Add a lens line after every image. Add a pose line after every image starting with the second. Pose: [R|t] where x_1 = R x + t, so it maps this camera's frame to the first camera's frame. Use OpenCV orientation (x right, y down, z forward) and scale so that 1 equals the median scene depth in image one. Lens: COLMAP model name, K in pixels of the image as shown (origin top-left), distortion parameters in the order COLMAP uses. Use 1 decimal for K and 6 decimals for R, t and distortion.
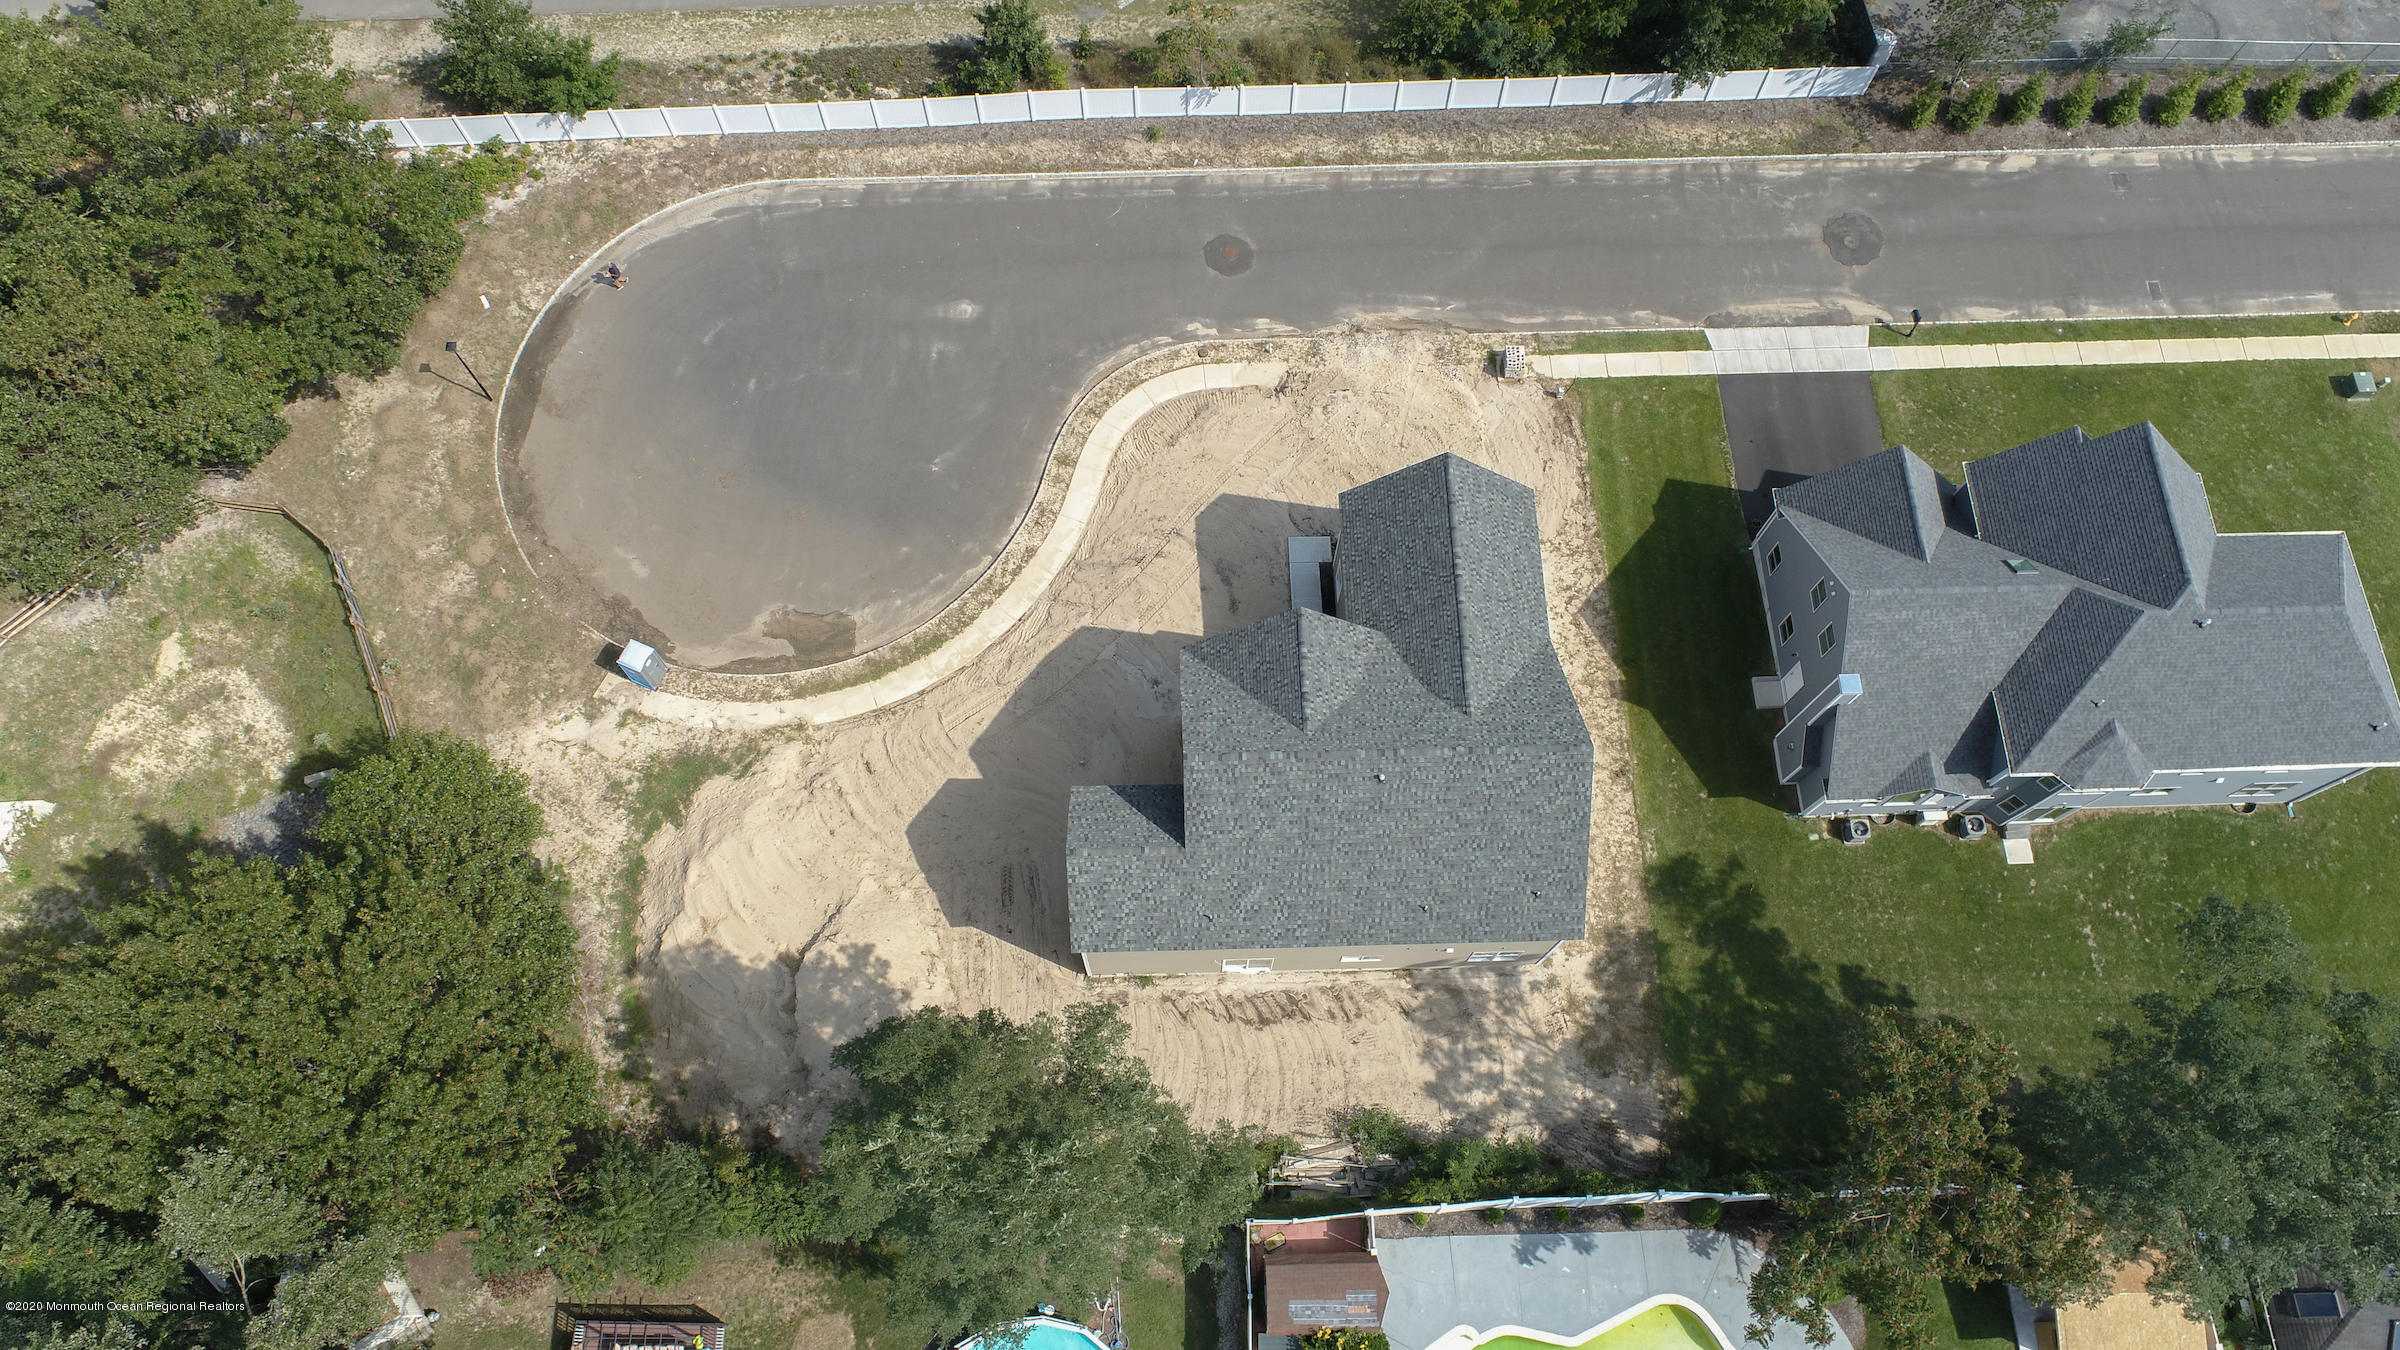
lens RADIAL K [[1683.3, 0, 1192.1], [0, 1683.3, 674.1], [0, 0, 1]] dist [-0.011316, 0.001968]
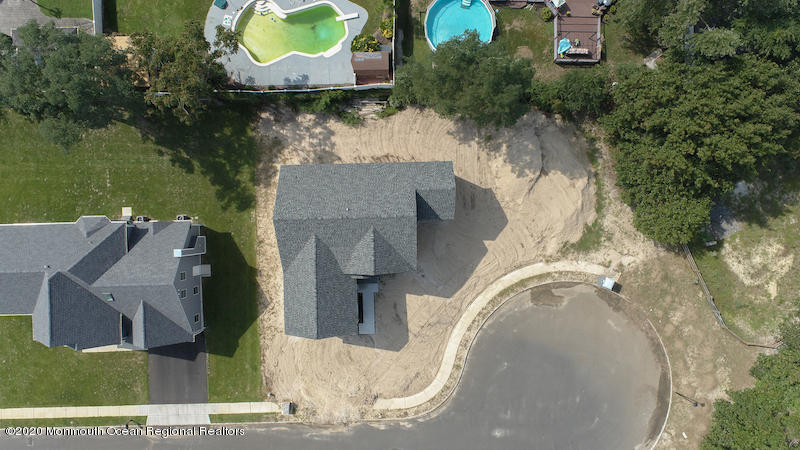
lens RADIAL K [[561.1, 0, 397.4], [0, 561.1, 224.7], [0, 0, 1]] dist [-0.011316, 0.001968]
pose [[-0.999956, -0.000627, -0.009400, 0.030019], [-0.002923, -0.927901, 0.372815, -0.265251], [-0.008956, 0.372826, 0.927858, 0.098917]]
